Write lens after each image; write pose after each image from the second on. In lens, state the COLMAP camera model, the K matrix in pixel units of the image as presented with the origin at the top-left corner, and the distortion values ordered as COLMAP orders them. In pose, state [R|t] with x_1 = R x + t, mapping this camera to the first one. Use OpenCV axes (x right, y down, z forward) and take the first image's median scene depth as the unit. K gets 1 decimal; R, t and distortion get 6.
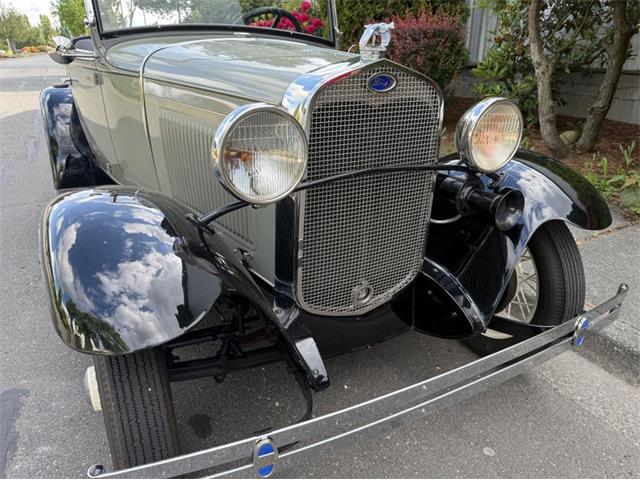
lens RADIAL K [[456.7, 0, 320.0], [0, 456.7, 240.0], [0, 0, 1]] dist [-0.006679, -0.002420]
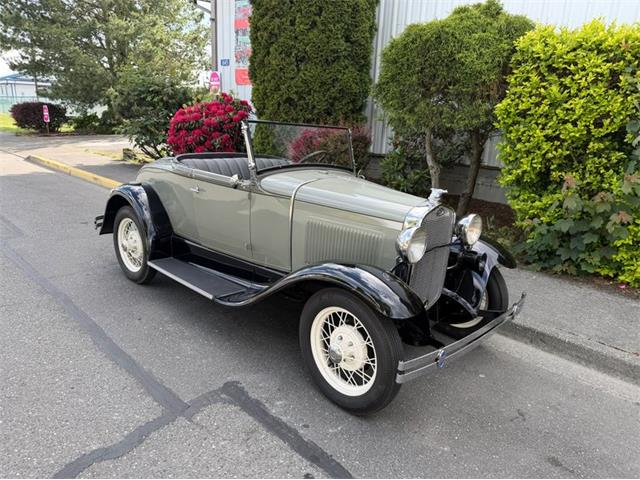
lens RADIAL K [[453.4, 0, 321.8], [0, 453.4, 236.2], [0, 0, 1]] dist [0.024194, -0.034654]
pose [[0.951615, -0.028641, 0.305956, -0.957237], [0.067764, 0.990696, -0.118027, 0.020960], [-0.299728, 0.133049, 0.944701, -0.854416]]
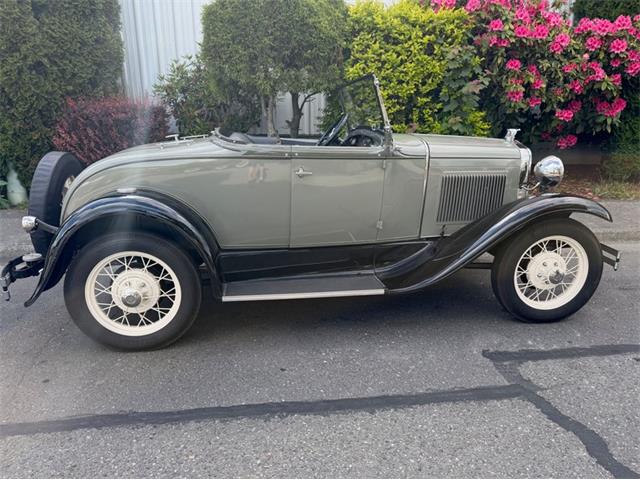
lens RADIAL K [[450.7, 0, 323.9], [0, 450.7, 238.7], [0, 0, 1]] dist [0.040778, -0.058332]
pose [[0.348383, -0.257337, 0.901336, -2.457883], [0.361664, 0.924022, 0.124024, -0.485269], [-0.864770, 0.282773, 0.414984, 0.804404]]
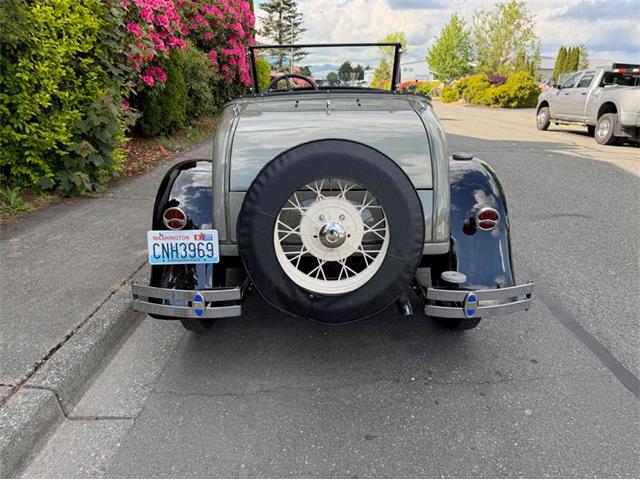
lens RADIAL K [[454.5, 0, 318.1], [0, 454.5, 239.4], [0, 0, 1]] dist [0.014253, -0.022050]
pose [[-0.868019, -0.170767, 0.466241, -1.522012], [0.182393, 0.763691, 0.619281, -1.542422], [-0.461817, 0.622587, -0.631752, 3.449909]]
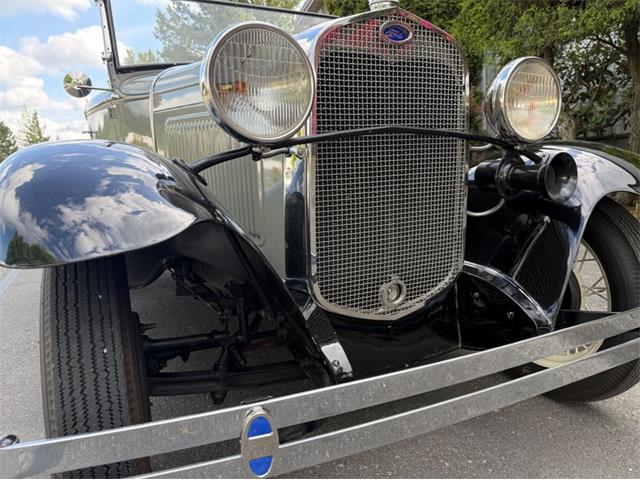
lens RADIAL K [[458.7, 0, 318.6], [0, 458.7, 223.9], [0, 0, 1]] dist [-0.011974, -0.004704]
pose [[0.997172, -0.042584, -0.061931, 0.015246], [0.025026, 0.965107, -0.260656, 0.203897], [0.070870, 0.258369, 0.963443, 0.158576]]
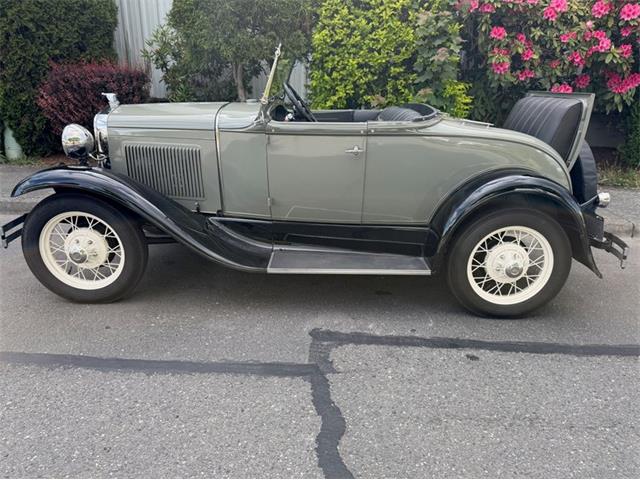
lens RADIAL K [[454.5, 0, 318.1], [0, 454.5, 239.4], [0, 0, 1]] dist [0.014253, -0.022050]
pose [[0.497573, -0.281772, 0.820381, -2.086511], [0.314811, 0.939945, 0.131901, -0.187259], [-0.808279, 0.192634, 0.556396, 0.058850]]
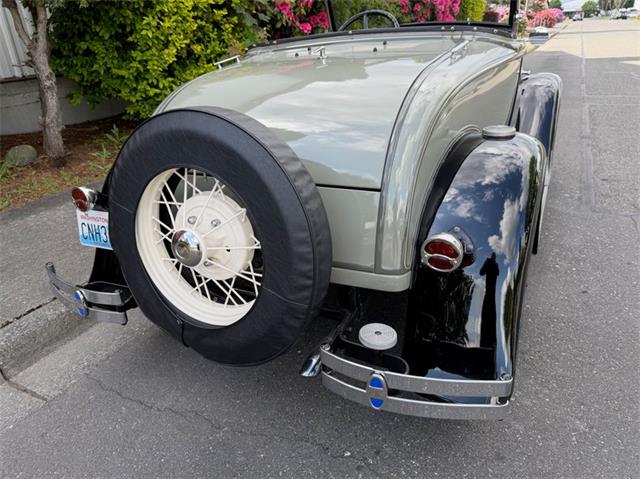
lens RADIAL K [[456.9, 0, 315.3], [0, 456.9, 239.3], [0, 0, 1]] dist [-0.007601, -0.000196]
pose [[-0.550126, -0.322666, 0.770226, -1.770616], [0.371540, 0.731447, 0.571789, -1.229397], [-0.747877, 0.600726, -0.282505, 2.751310]]
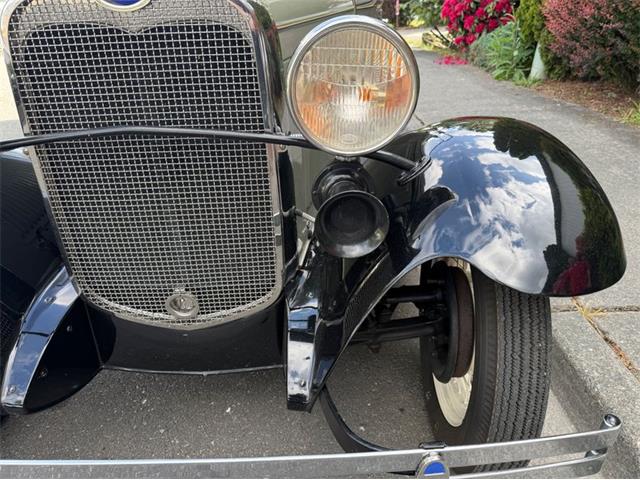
lens RADIAL K [[450.7, 0, 323.9], [0, 450.7, 238.7], [0, 0, 1]] dist [0.040778, -0.058332]
pose [[0.879168, 0.186714, -0.438408, 0.573897], [-0.152131, 0.981869, 0.113092, -0.098595], [0.451575, -0.032731, 0.891632, 0.442161]]
